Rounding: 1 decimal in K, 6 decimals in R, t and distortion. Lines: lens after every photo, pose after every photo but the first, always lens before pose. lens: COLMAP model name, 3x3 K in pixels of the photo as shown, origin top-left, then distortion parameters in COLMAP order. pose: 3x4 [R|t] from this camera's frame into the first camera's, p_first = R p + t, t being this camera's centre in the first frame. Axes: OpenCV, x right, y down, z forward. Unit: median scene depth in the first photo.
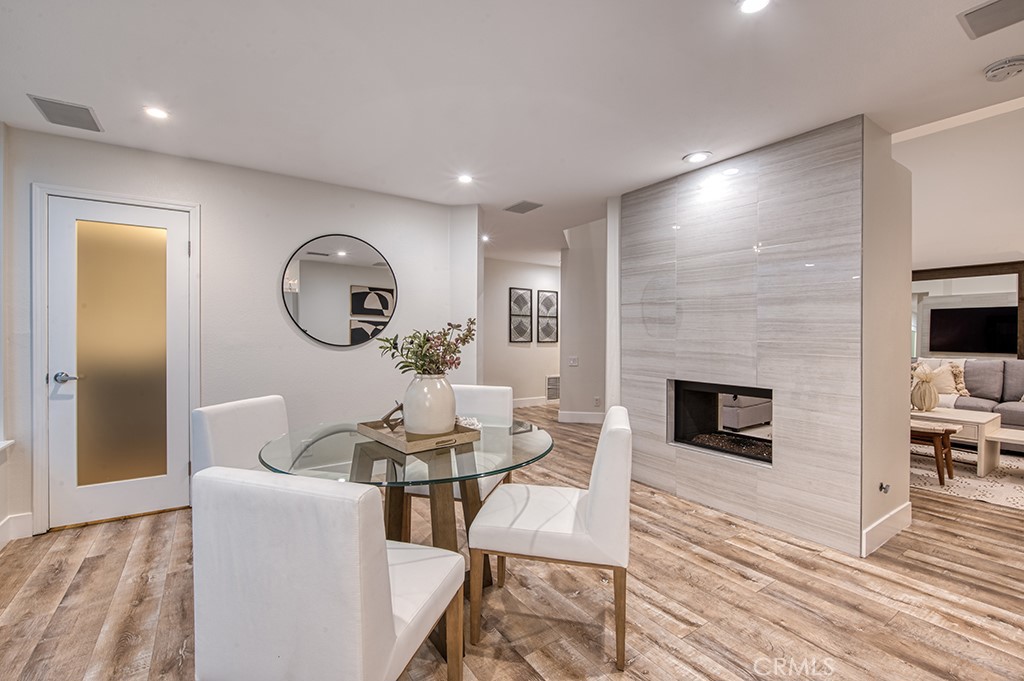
lens RADIAL K [[445.9, 0, 512.0], [0, 445.9, 340.5], [0, 0, 1]] dist [-0.002779, -0.000385]
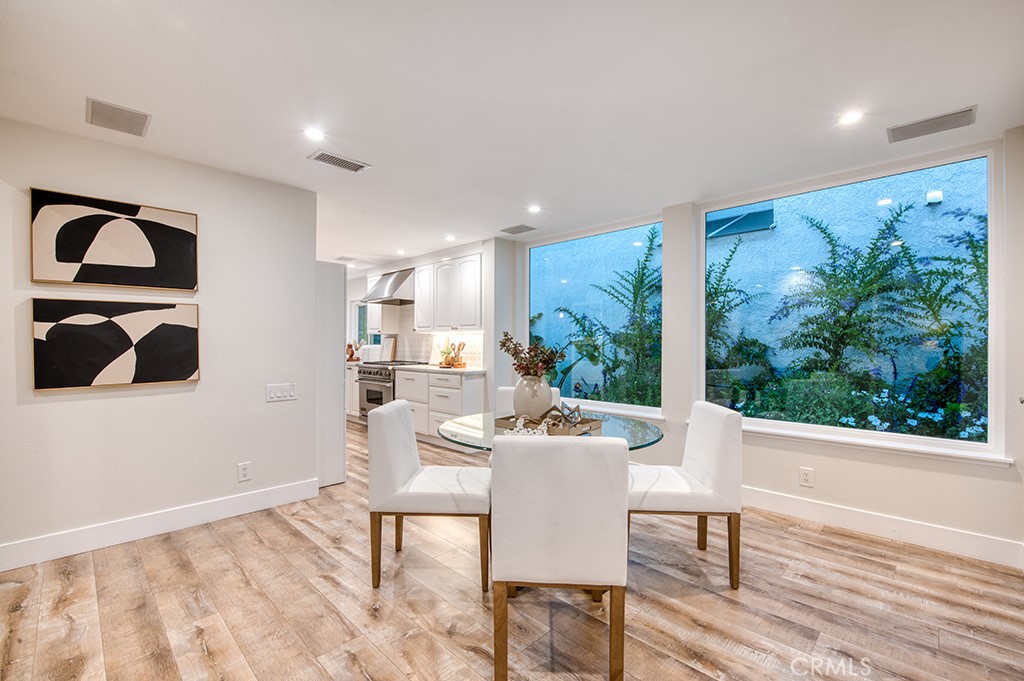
lens RADIAL K [[445.9, 0, 512.0], [0, 445.9, 340.5], [0, 0, 1]] dist [-0.002779, -0.000385]
pose [[-0.982831, -0.006348, -0.184400, 0.102431], [-0.006683, 0.999977, 0.001198, -0.024391], [0.184388, 0.002410, -0.982851, 1.930755]]
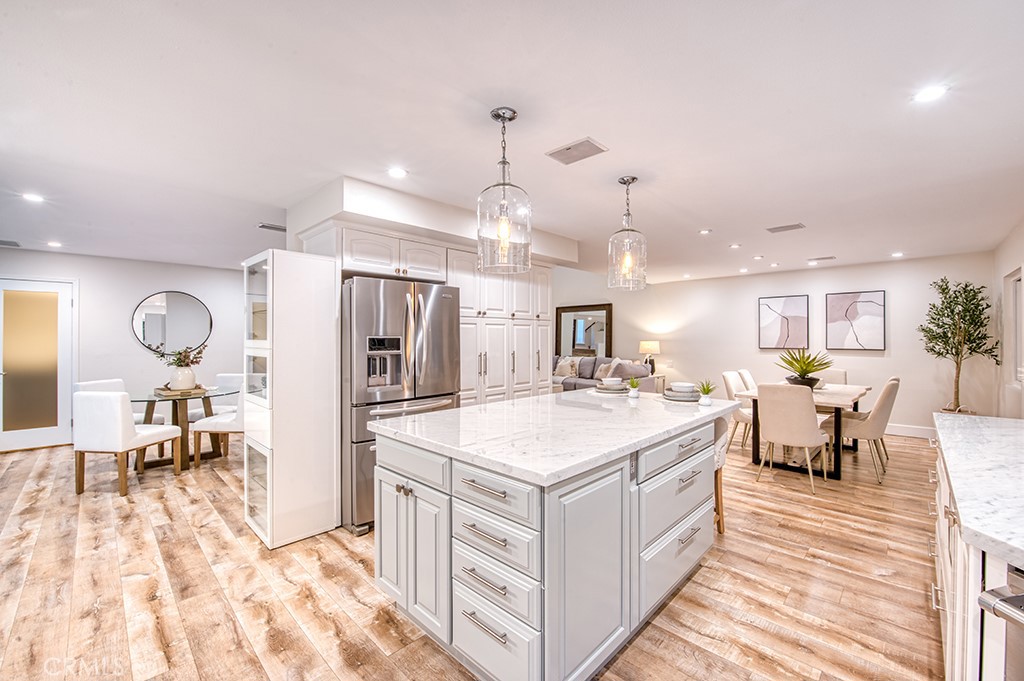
lens RADIAL K [[427.2, 0, 520.5], [0, 427.2, 339.7], [0, 0, 1]] dist [-0.010216, 0.000087]
pose [[0.981086, -0.004347, 0.193526, 1.117346], [0.006611, 0.999917, -0.011058, -0.036815], [-0.193462, 0.012128, 0.981033, -1.582527]]
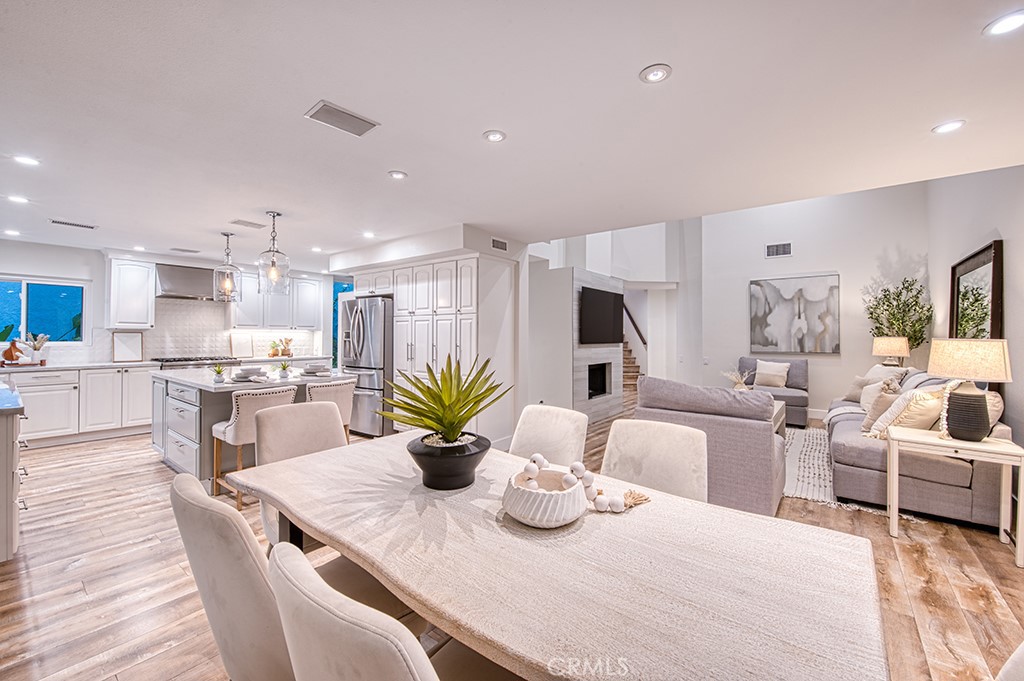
lens RADIAL K [[409.3, 0, 513.9], [0, 409.3, 328.1], [0, 0, 1]] dist [-0.038017, 0.009586]
pose [[0.289452, -0.013379, -0.957099, 3.562902], [-0.013957, 0.999737, -0.018196, -0.052059], [0.957091, 0.018625, 0.289189, 0.092622]]
